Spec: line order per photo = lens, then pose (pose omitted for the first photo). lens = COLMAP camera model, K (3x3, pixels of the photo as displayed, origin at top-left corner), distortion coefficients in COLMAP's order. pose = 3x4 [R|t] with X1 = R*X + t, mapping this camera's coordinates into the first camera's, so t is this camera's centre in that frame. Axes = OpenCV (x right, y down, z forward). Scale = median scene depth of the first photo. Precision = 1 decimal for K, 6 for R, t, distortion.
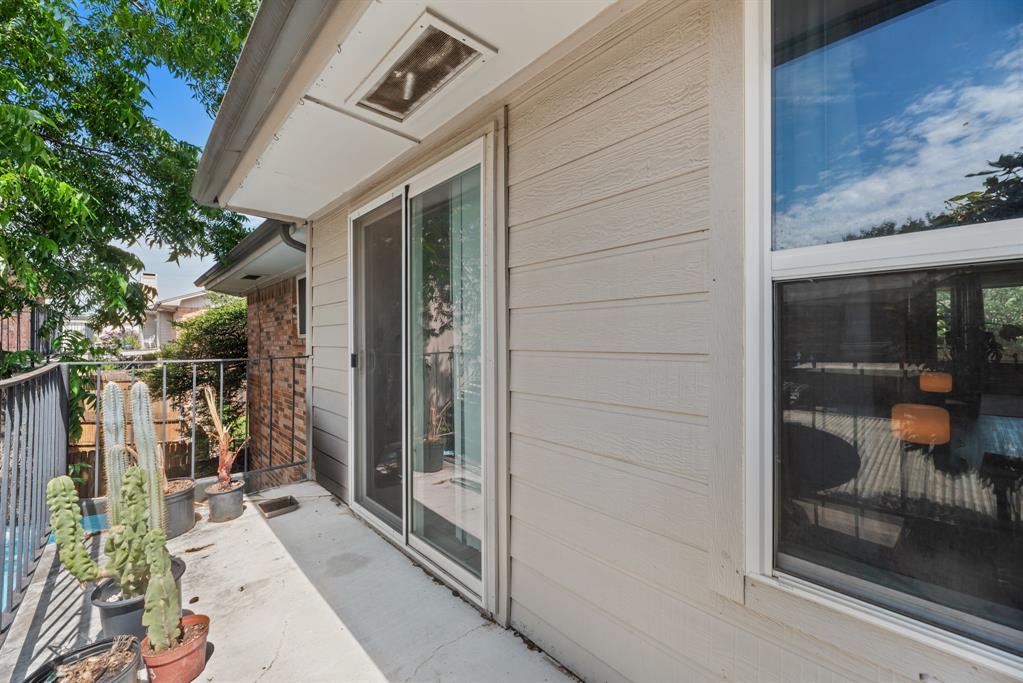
lens RADIAL K [[418.6, 0, 512.6], [0, 418.6, 336.1], [0, 0, 1]] dist [-0.002010, -0.000342]
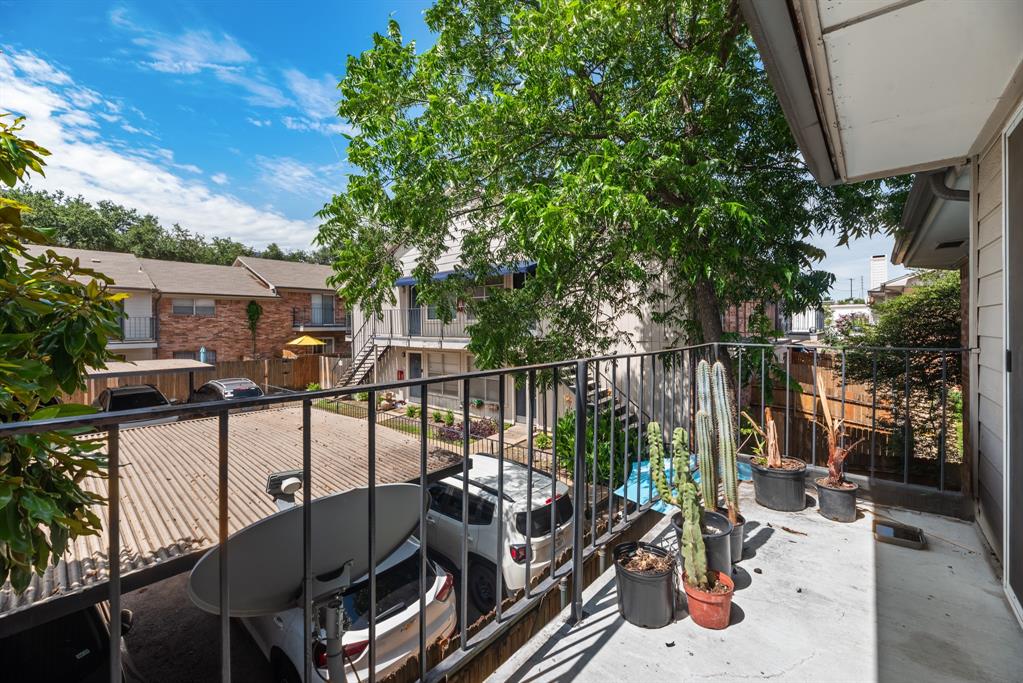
lens RADIAL K [[418.6, 0, 513.9], [0, 418.6, 325.7], [0, 0, 1]] dist [-0.002010, -0.000342]
pose [[0.100120, 0.007142, -0.994950, 0.167946], [0.012327, 0.999889, 0.008418, -0.008592], [0.994899, -0.013107, 0.100021, 0.200539]]
